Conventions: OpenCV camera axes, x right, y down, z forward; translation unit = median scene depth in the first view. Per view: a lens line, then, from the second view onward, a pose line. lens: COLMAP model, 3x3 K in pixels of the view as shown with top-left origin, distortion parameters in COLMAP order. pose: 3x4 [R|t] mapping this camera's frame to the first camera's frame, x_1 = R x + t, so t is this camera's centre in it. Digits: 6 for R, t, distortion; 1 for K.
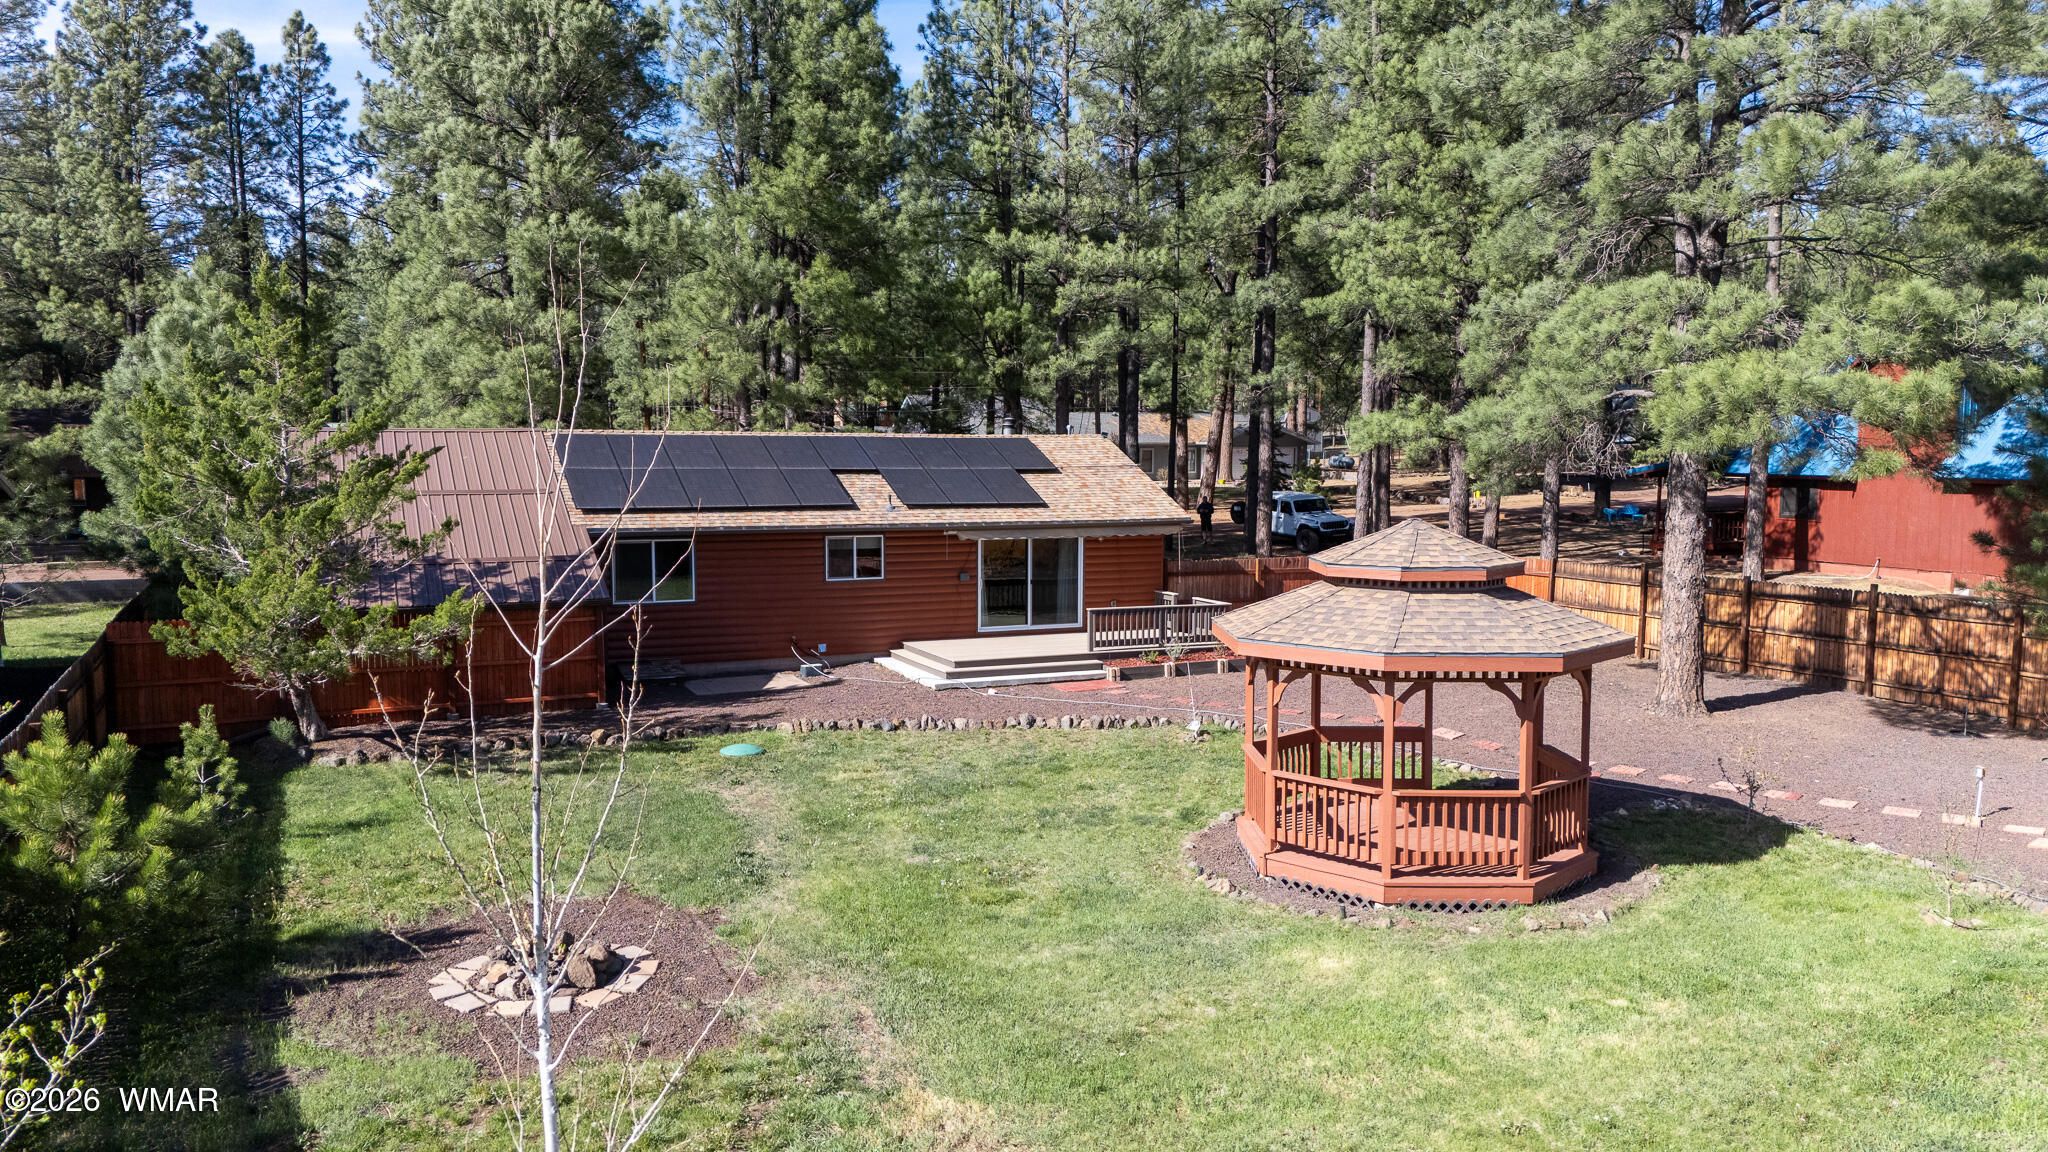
lens RADIAL K [[1479.0, 0, 985.1], [0, 1479.0, 574.3], [0, 0, 1]] dist [0.040094, -0.001598]
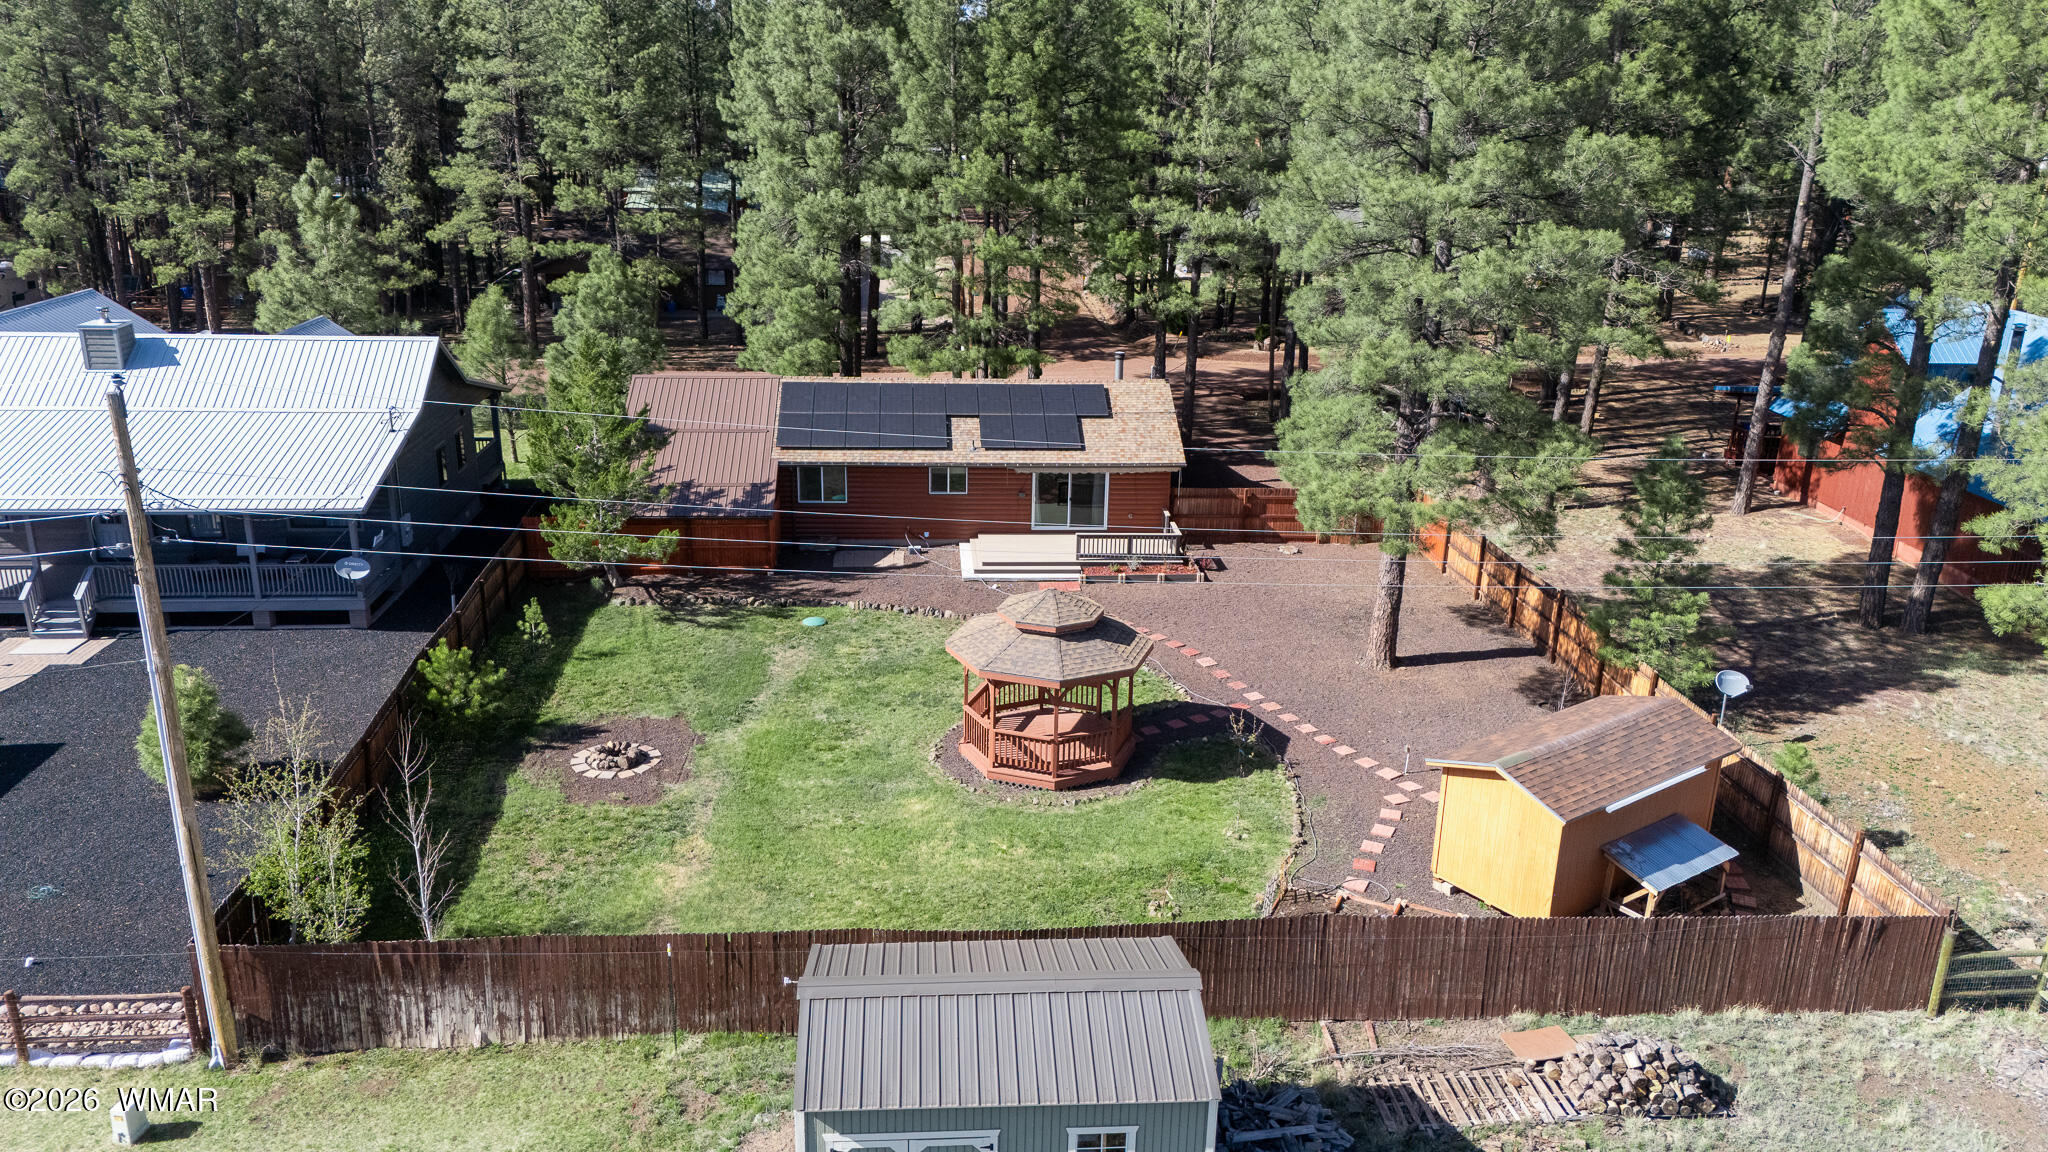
lens RADIAL K [[1479.0, 0, 985.1], [0, 1479.0, 574.3], [0, 0, 1]] dist [0.040094, -0.001598]
pose [[0.936914, 0.116941, -0.329420, 0.608846], [-0.037906, 0.970814, 0.236819, -0.366553], [0.347500, -0.209392, 0.914002, -0.559475]]
